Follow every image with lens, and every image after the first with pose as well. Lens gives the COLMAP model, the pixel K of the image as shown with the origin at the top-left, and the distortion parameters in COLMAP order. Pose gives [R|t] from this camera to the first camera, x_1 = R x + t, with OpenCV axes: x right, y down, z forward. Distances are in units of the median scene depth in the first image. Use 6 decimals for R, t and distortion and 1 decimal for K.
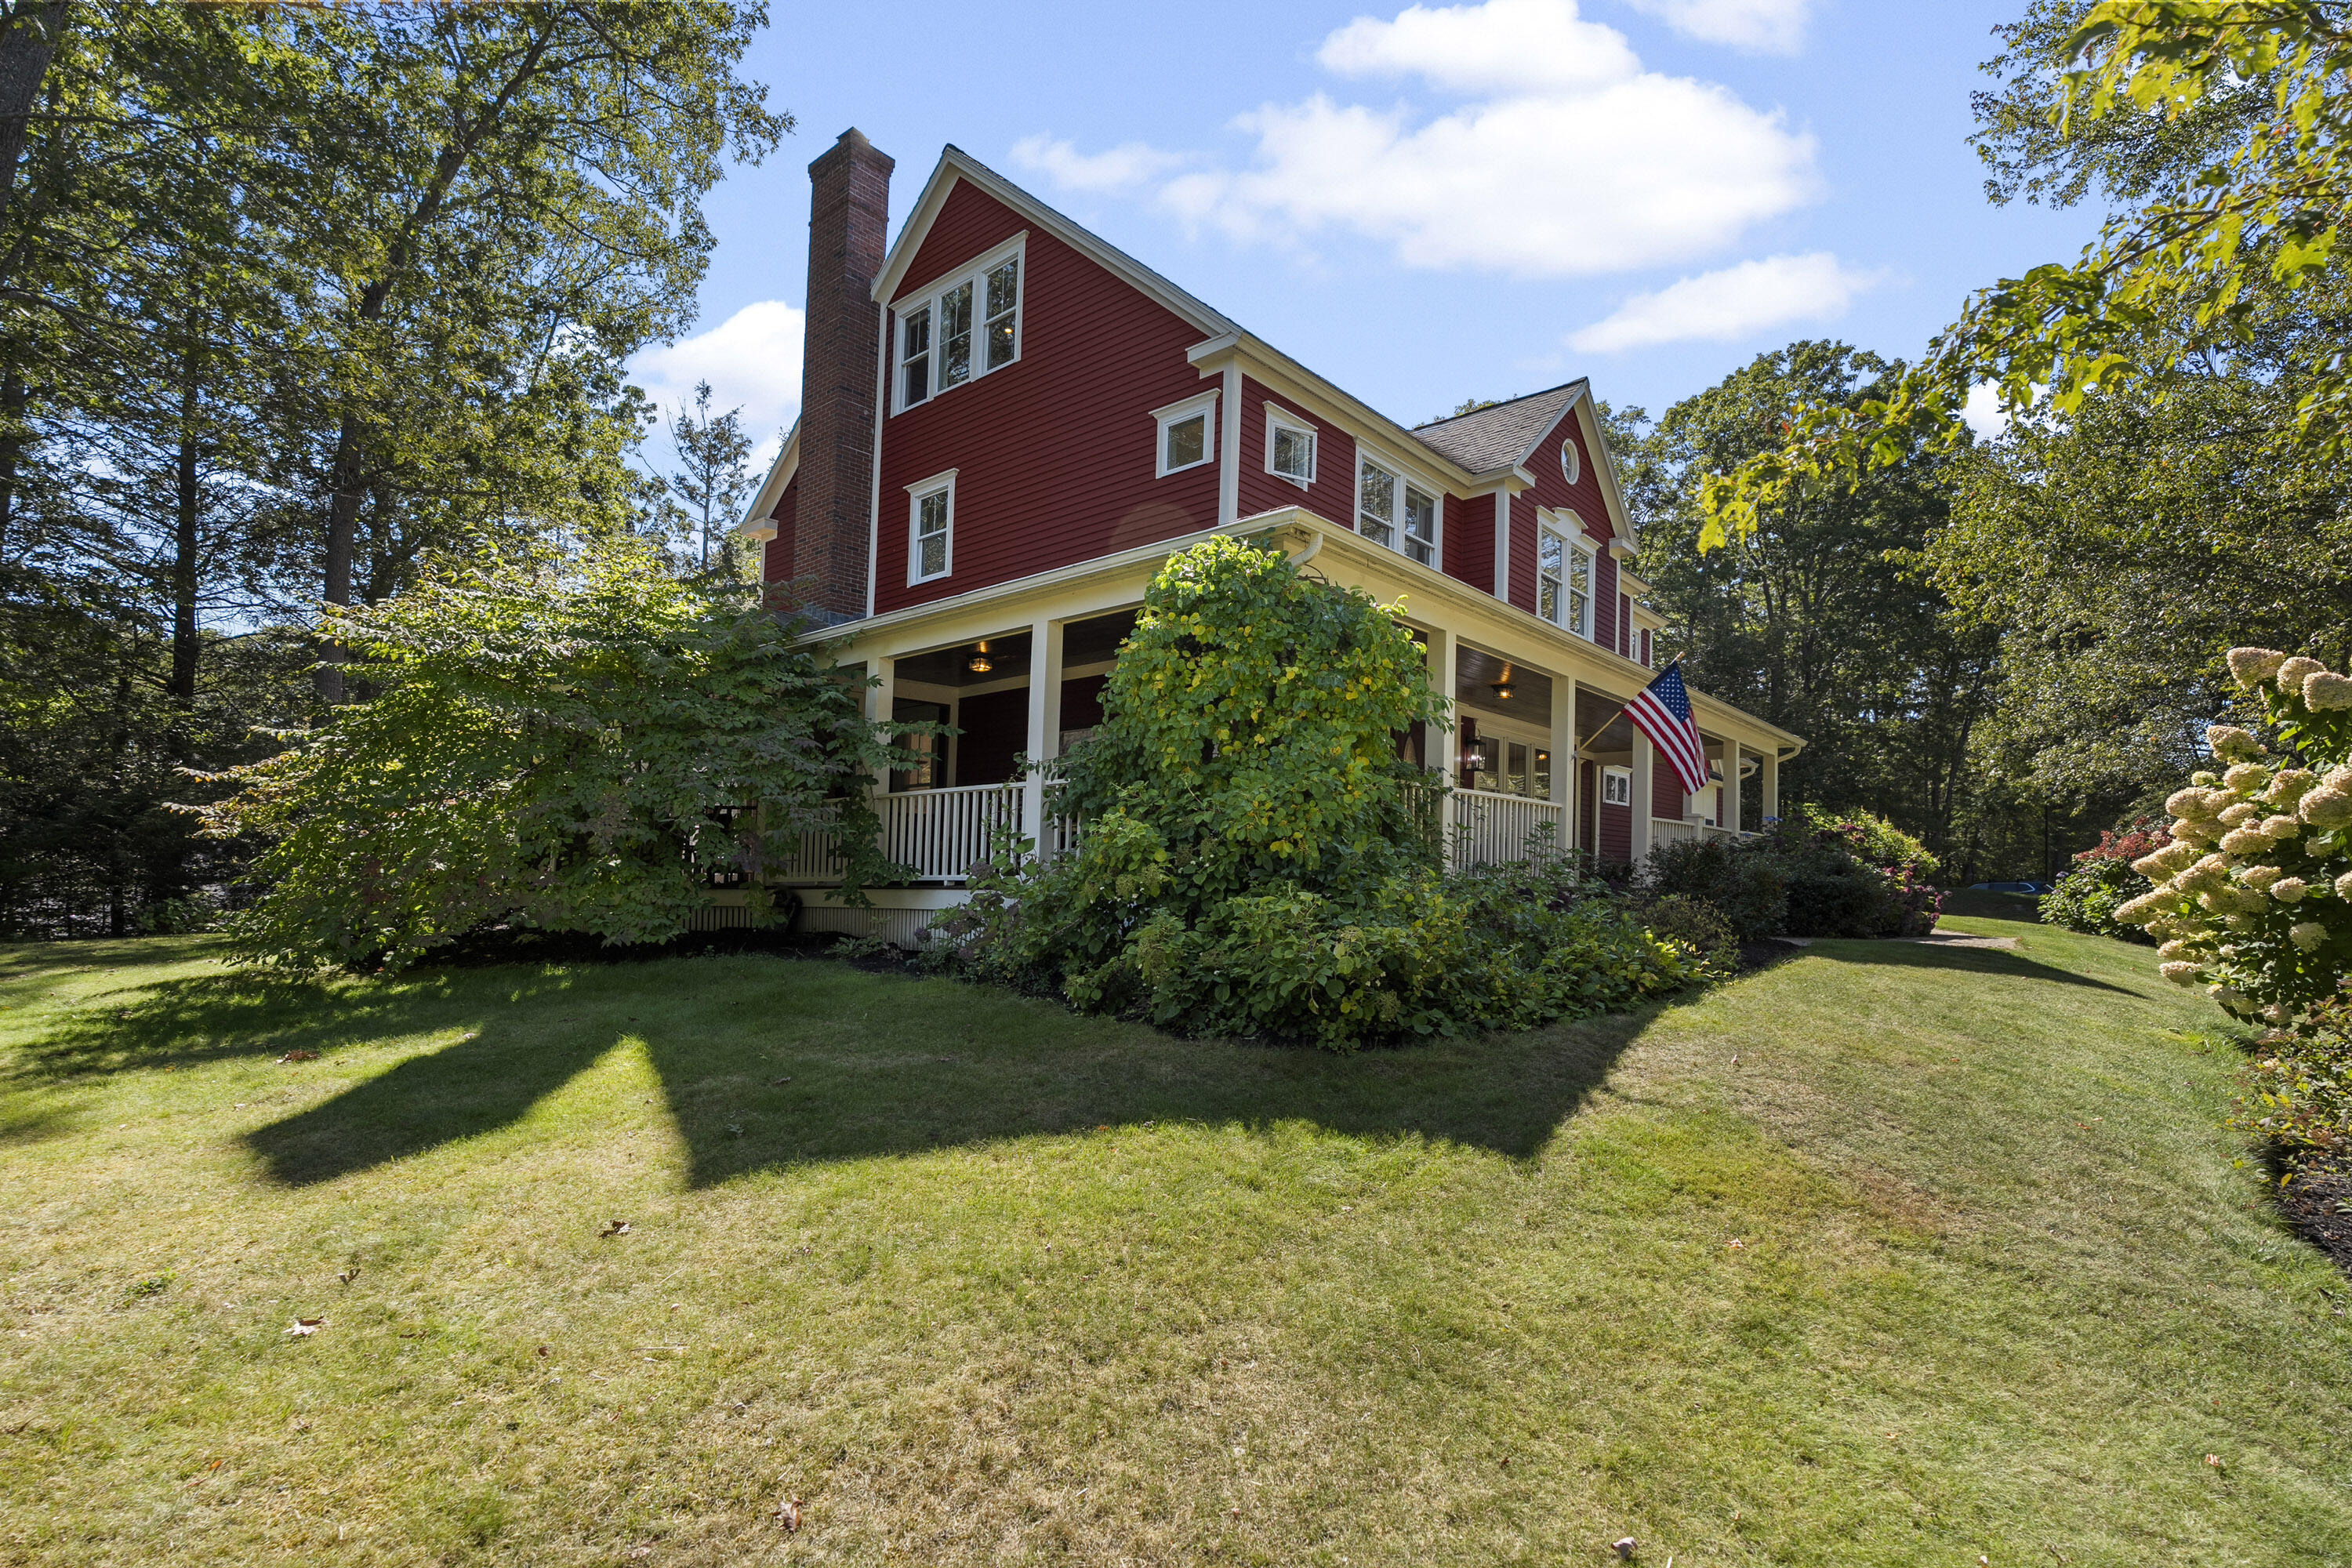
lens RADIAL K [[1142.1, 0, 1176.0], [0, 1142.1, 784.0], [0, 0, 1]] dist [-0.000532, -0.000243]
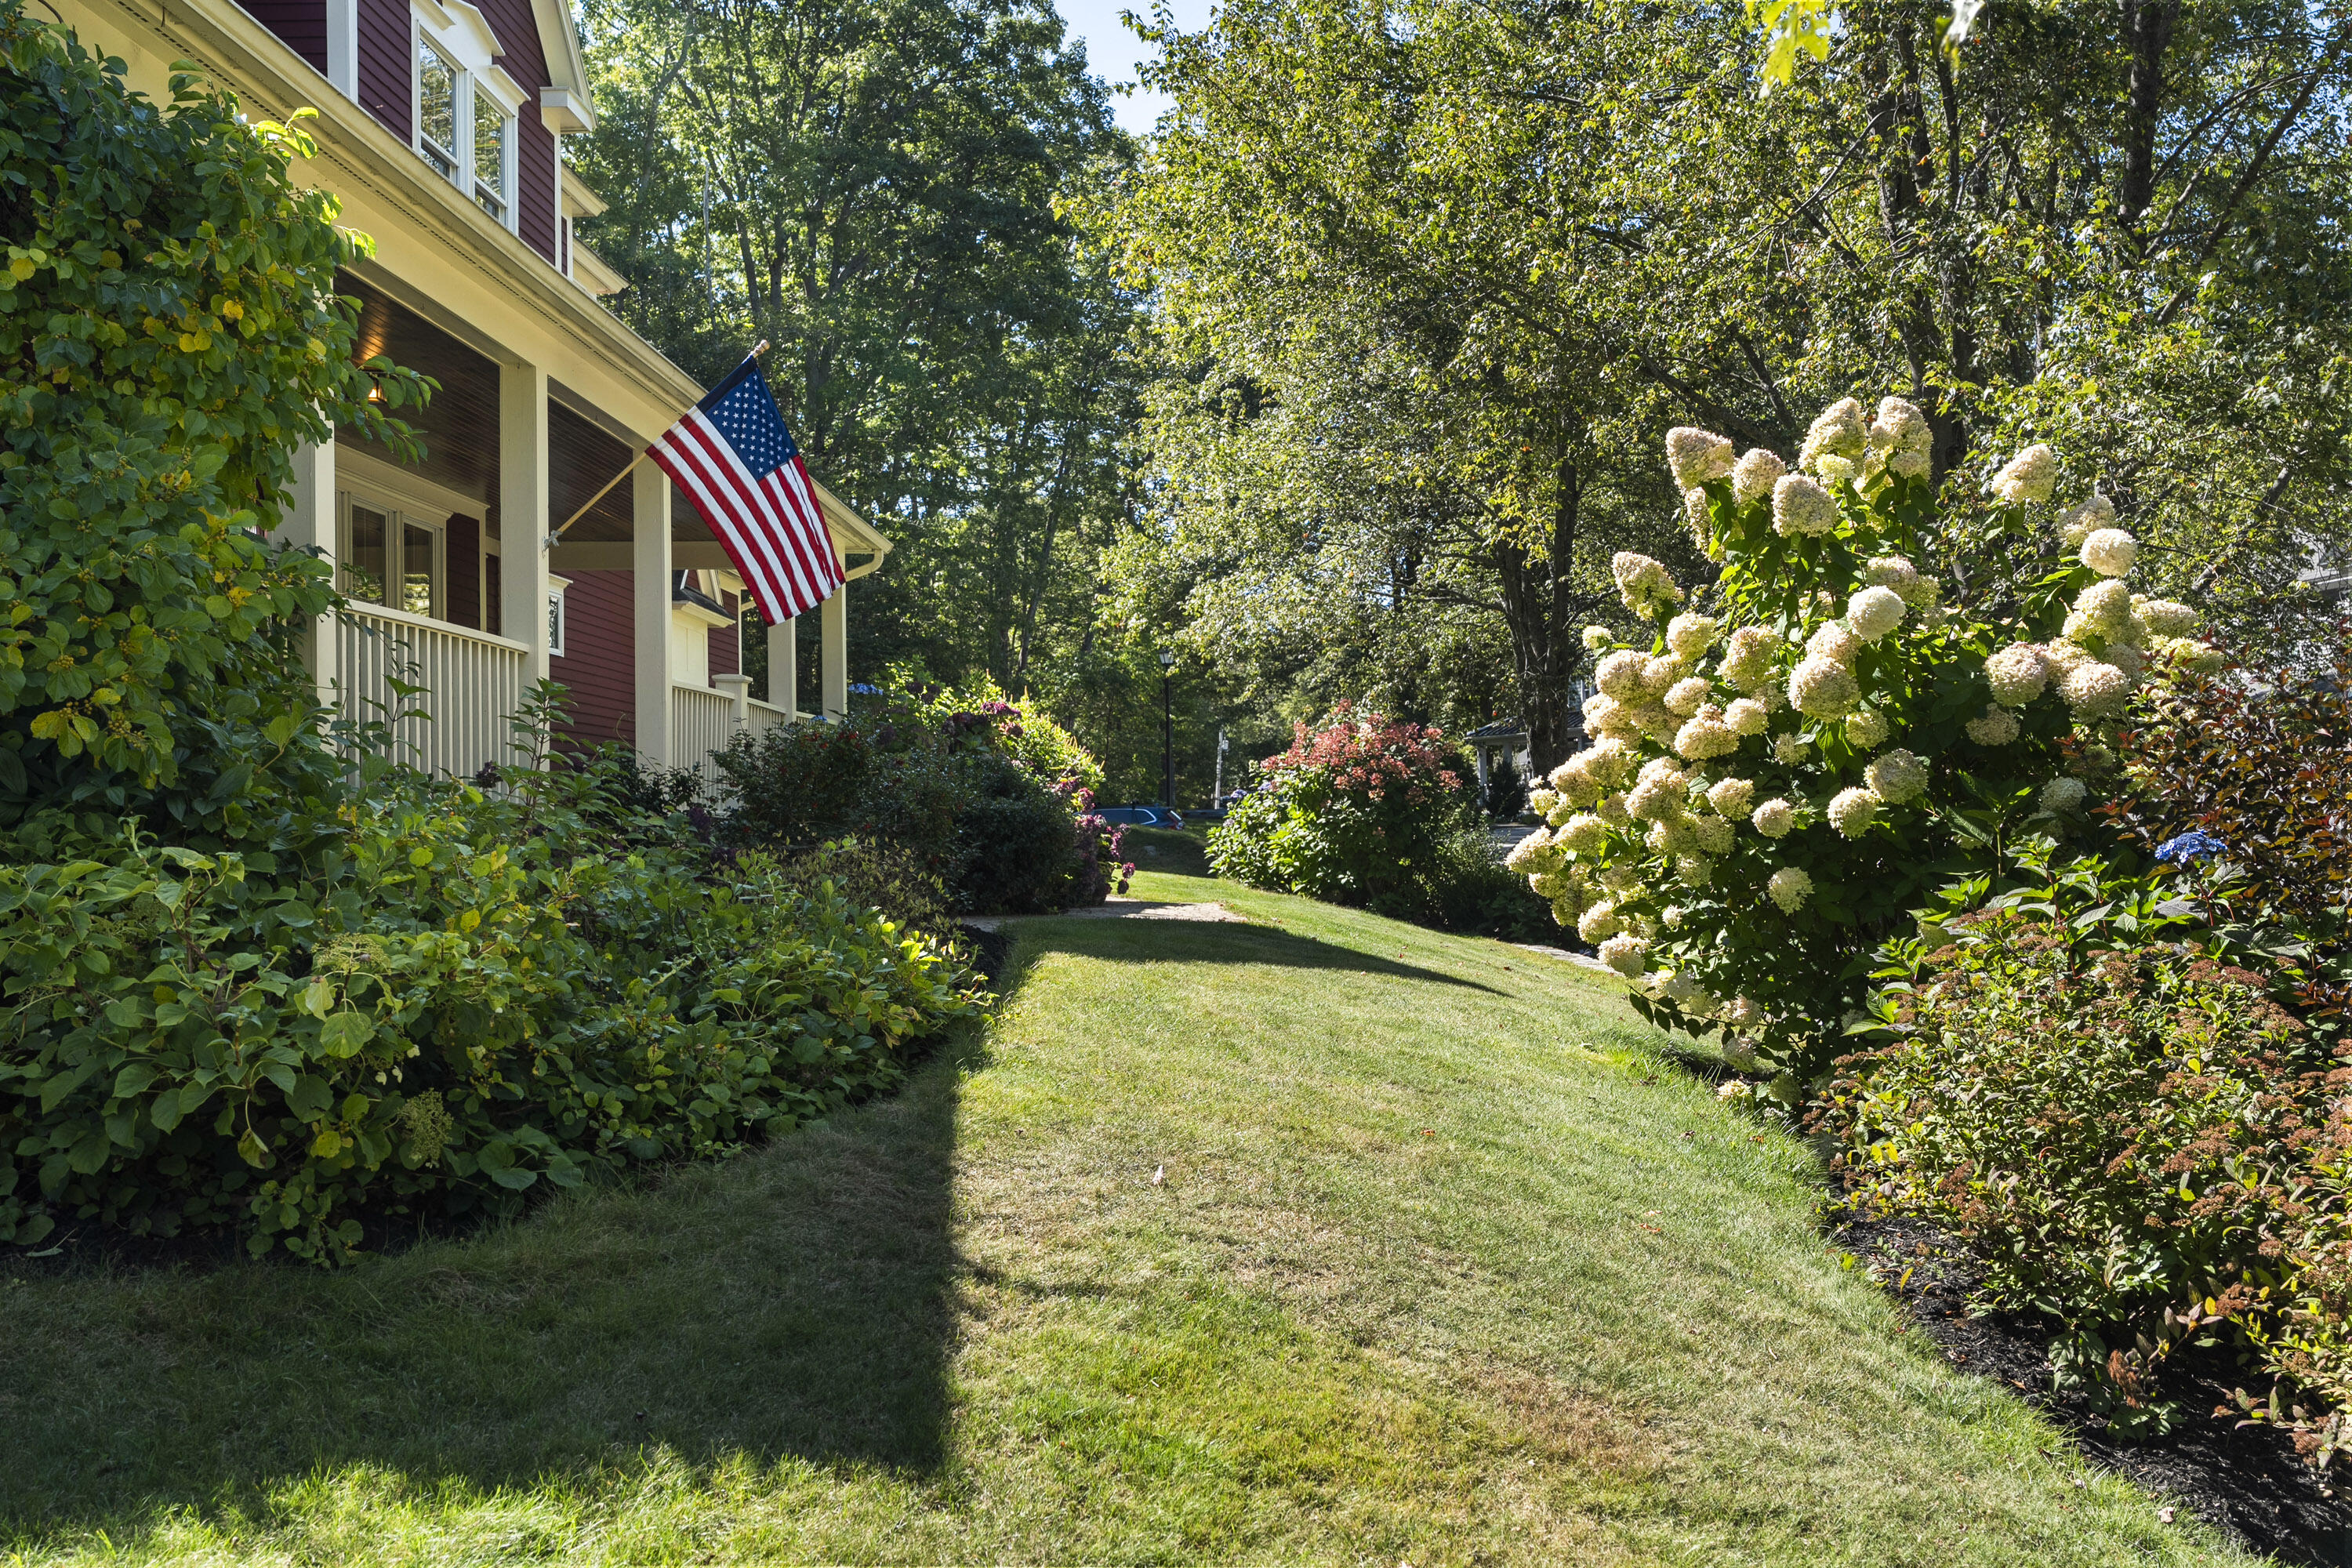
lens RADIAL K [[2399.0, 0, 1176.0], [0, 2399.0, 784.0], [0, 0, 1]] dist [0.016625, -0.014185]
pose [[0.788492, -0.001000, 0.615044, -0.090425], [-0.044033, 0.997341, 0.058073, 0.010792], [-0.613467, -0.072872, 0.786351, 0.142099]]
